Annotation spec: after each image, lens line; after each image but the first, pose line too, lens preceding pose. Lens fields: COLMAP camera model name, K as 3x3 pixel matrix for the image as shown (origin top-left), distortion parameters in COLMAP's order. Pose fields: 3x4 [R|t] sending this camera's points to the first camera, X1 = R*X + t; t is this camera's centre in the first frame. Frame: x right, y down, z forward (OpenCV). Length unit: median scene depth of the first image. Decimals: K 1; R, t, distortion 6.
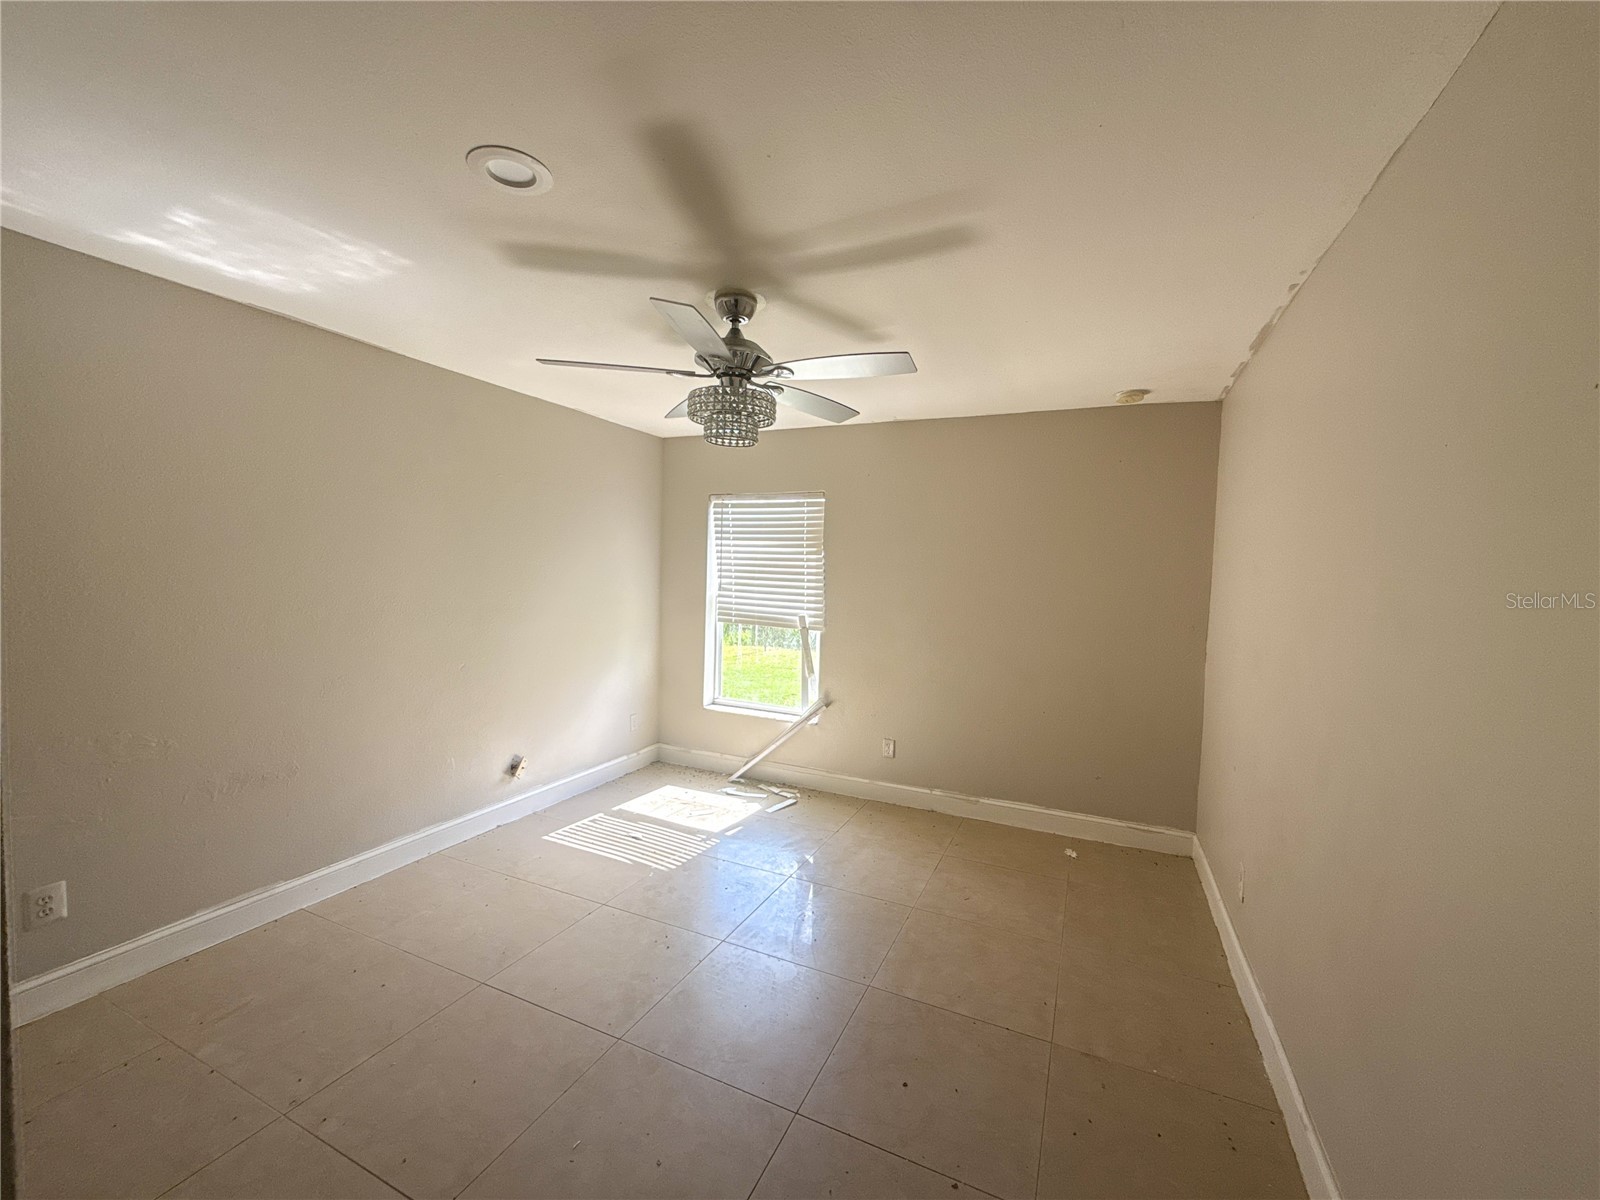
lens RADIAL K [[641.9, 0, 796.8], [0, 641.9, 598.1], [0, 0, 1]] dist [0.001220, -0.000117]
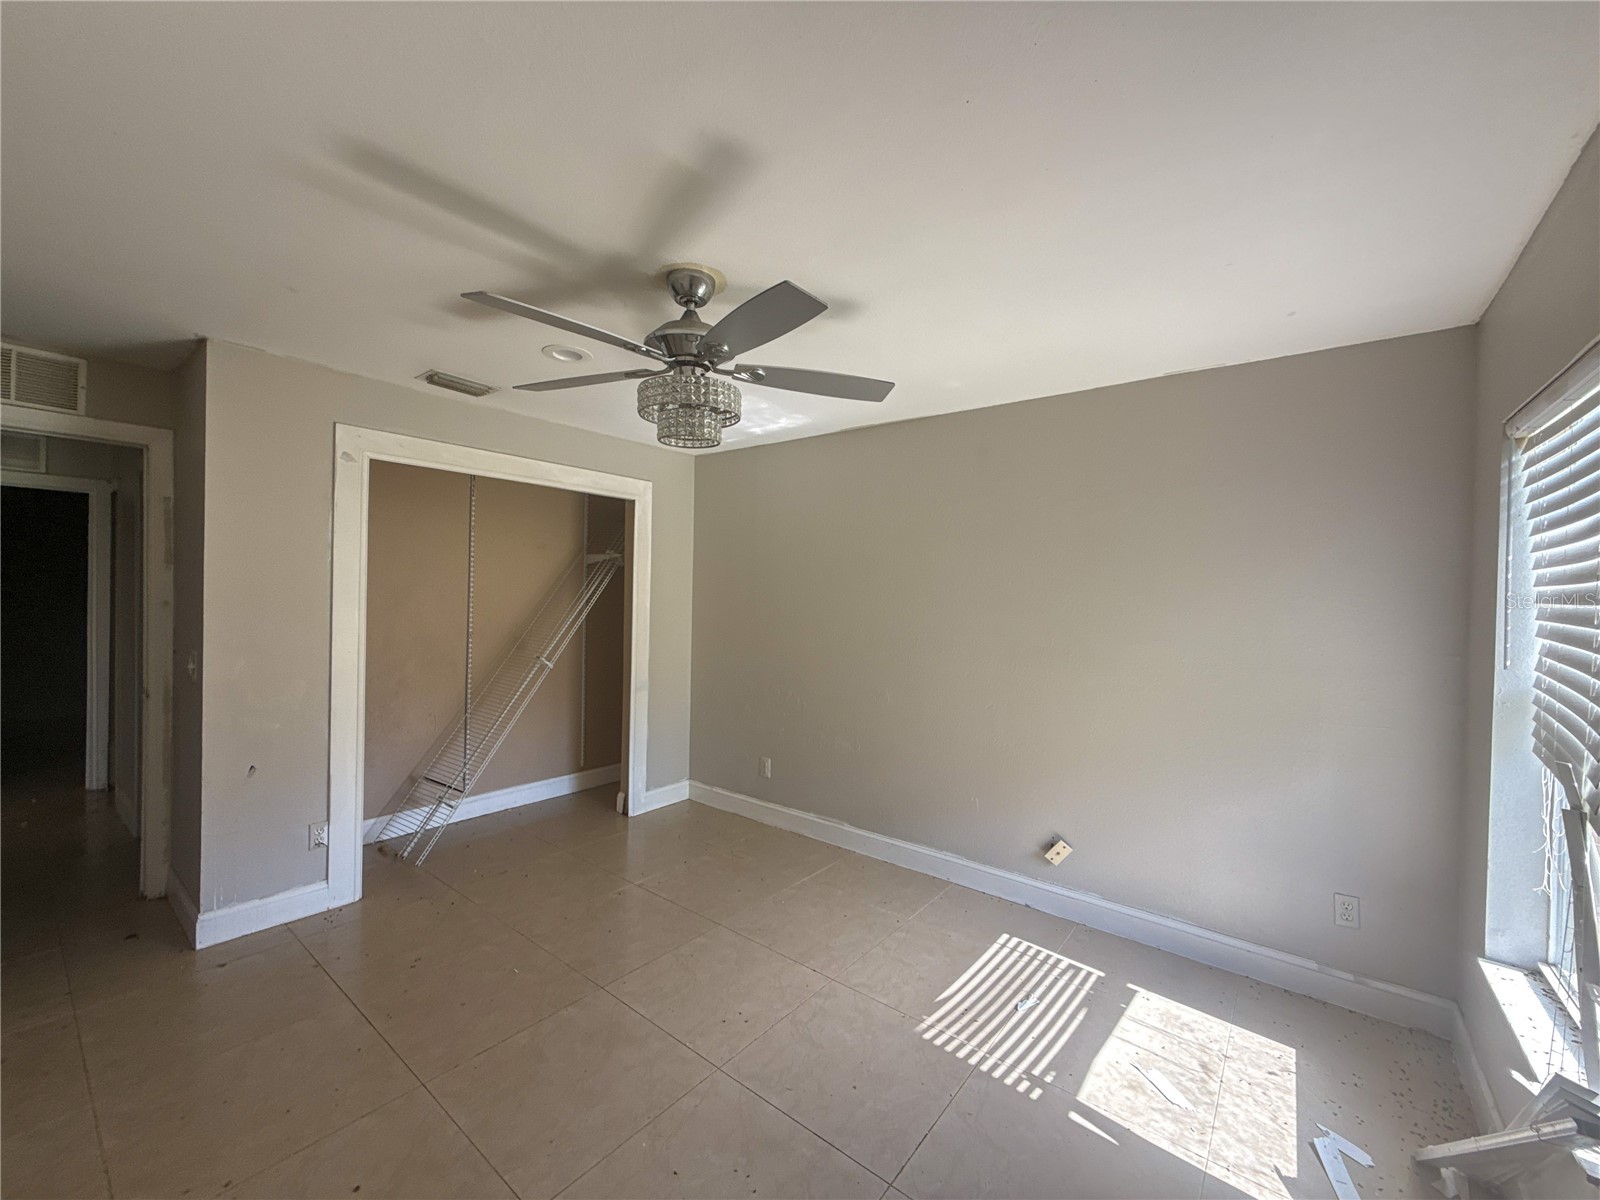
lens RADIAL K [[641.9, 0, 794.4], [0, 641.9, 598.6], [0, 0, 1]] dist [0.001220, -0.000117]
pose [[-0.237944, -0.025388, -0.970947, 0.472986], [-0.066588, 0.997733, -0.009770, -0.024413], [0.968994, 0.062329, -0.239095, 0.922622]]
